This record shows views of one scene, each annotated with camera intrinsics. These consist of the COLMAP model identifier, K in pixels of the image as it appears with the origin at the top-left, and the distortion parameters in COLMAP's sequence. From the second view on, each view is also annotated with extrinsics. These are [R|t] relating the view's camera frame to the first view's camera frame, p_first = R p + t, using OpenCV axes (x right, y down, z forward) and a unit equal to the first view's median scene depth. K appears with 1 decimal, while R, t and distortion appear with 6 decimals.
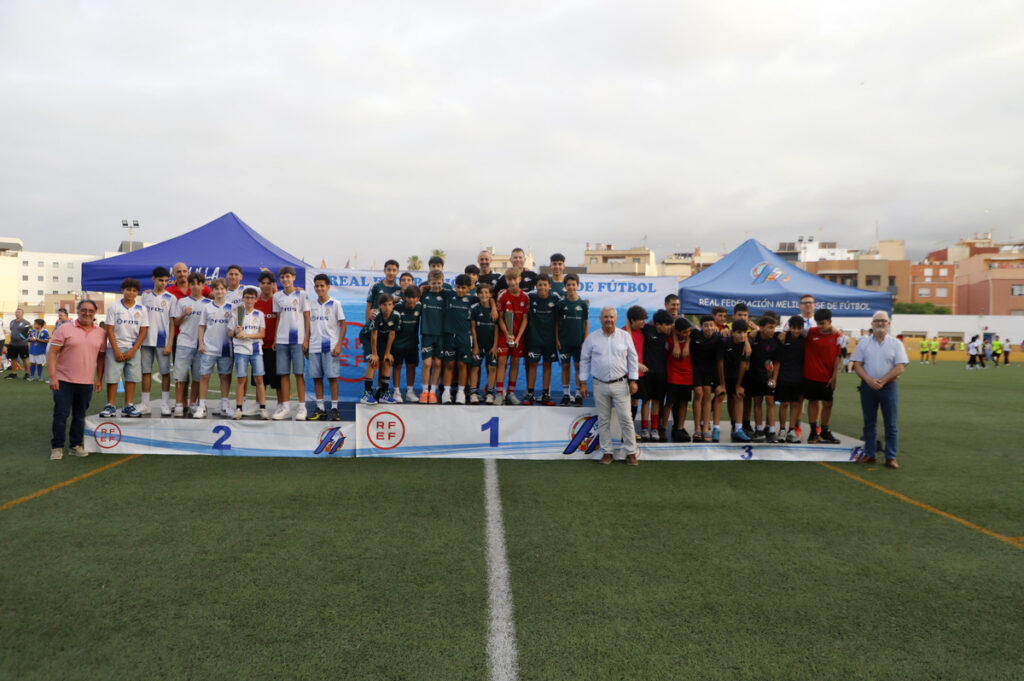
lens RADIAL K [[846.3, 0, 514.3], [0, 846.3, 342.0], [0, 0, 1]] dist [-0.030349, 0.051700]
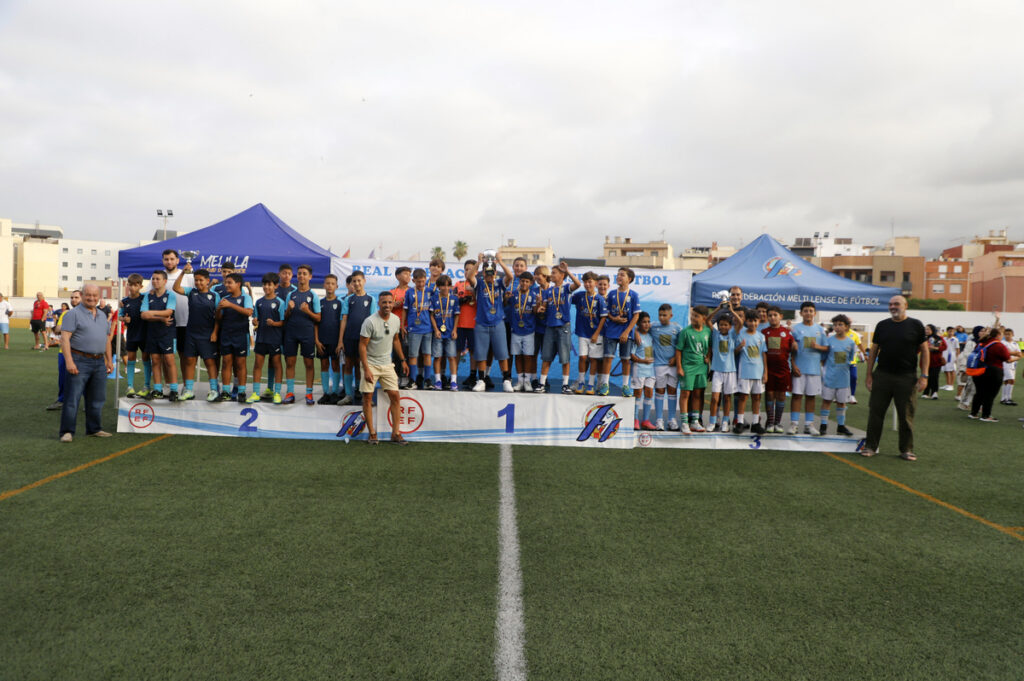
lens RADIAL K [[827.6, 0, 513.8], [0, 827.6, 344.7], [0, 0, 1]] dist [-0.041220, 0.052269]
pose [[0.999592, 0.013569, -0.025152, 0.006826], [-0.013184, 0.999794, 0.015410, 0.000944], [0.025356, -0.015072, 0.999565, -0.013867]]
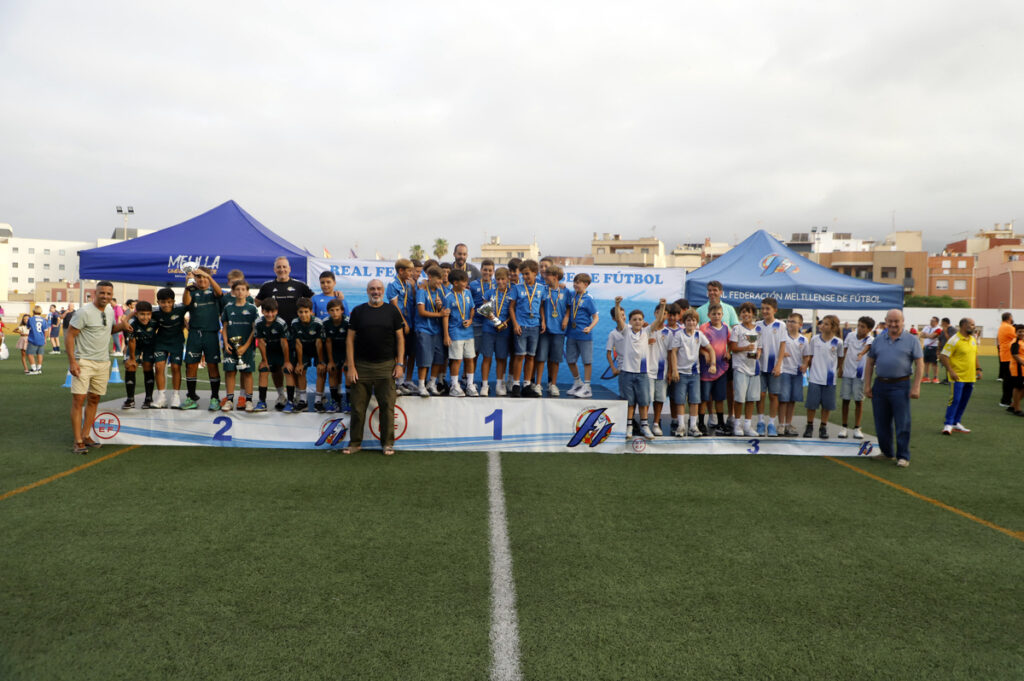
lens RADIAL K [[873.9, 0, 517.2], [0, 873.9, 341.2], [0, 0, 1]] dist [-0.021186, 0.056025]
pose [[0.999987, 0.004648, -0.002001, 0.000681], [-0.004632, 0.999959, 0.007824, 0.001372], [0.002037, -0.007815, 0.999967, -0.027446]]
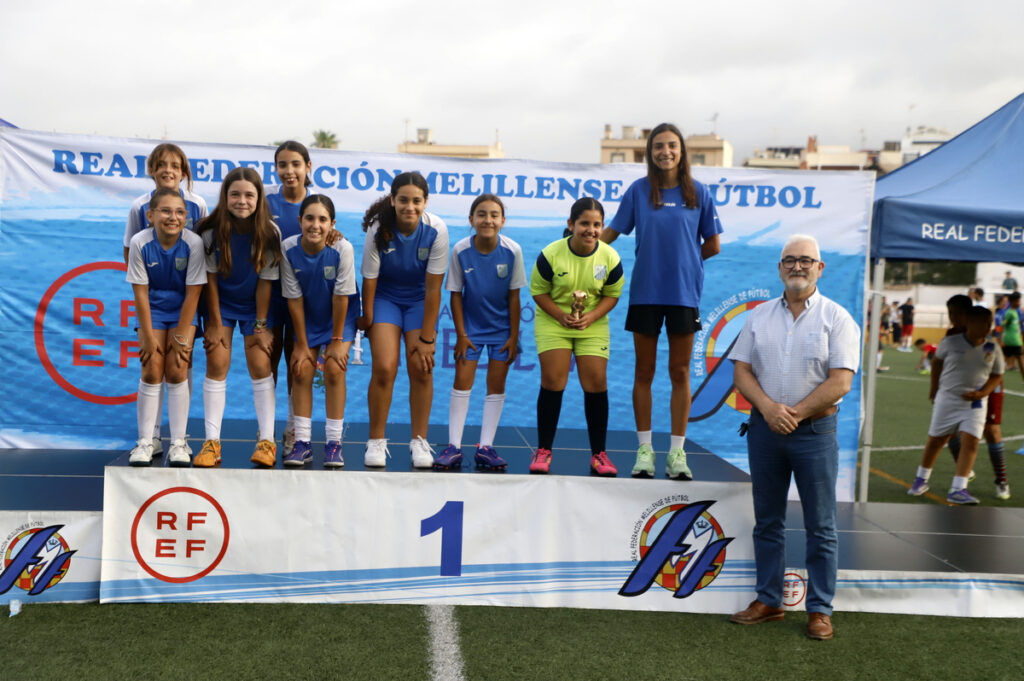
lens RADIAL K [[1460.7, 0, 514.0], [0, 1460.7, 333.0], [0, 0, 1]] dist [0.229591, 0.016777]
pose [[0.999094, 0.017134, 0.038968, -0.030175], [-0.017855, 0.999674, 0.018235, -0.008224], [-0.038643, -0.018914, 0.999074, 0.382496]]
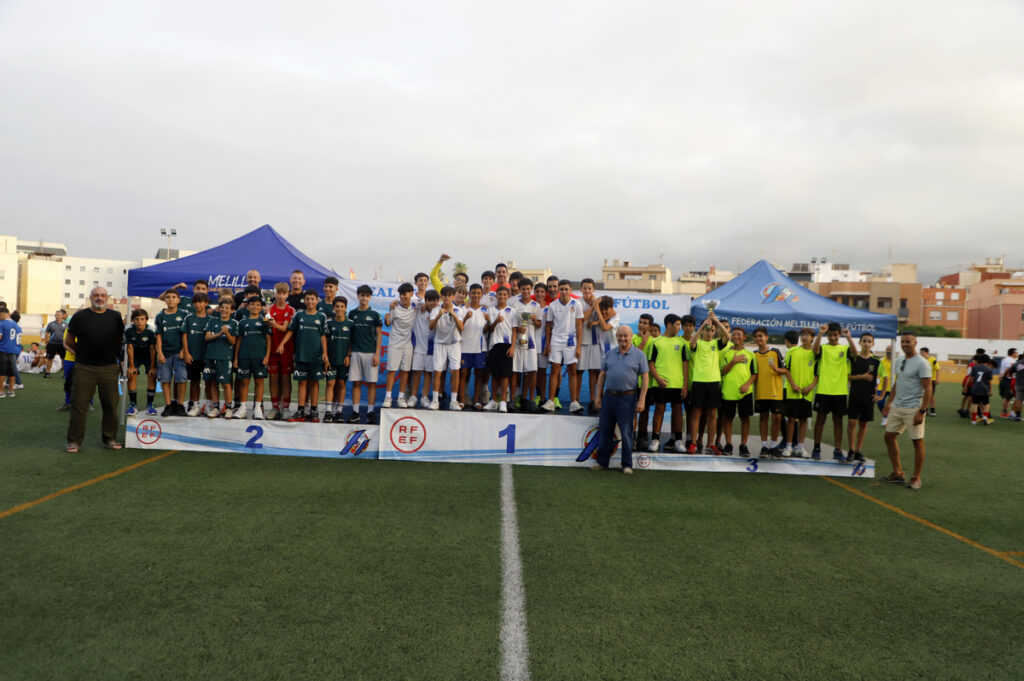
lens RADIAL K [[826.8, 0, 507.0], [0, 826.8, 347.4], [0, 0, 1]] dist [-0.038366, 0.049415]
pose [[0.999247, 0.024511, -0.030086, -0.000511], [-0.024746, 0.999666, -0.007466, 0.000760], [0.029893, 0.008205, 0.999519, -0.037363]]
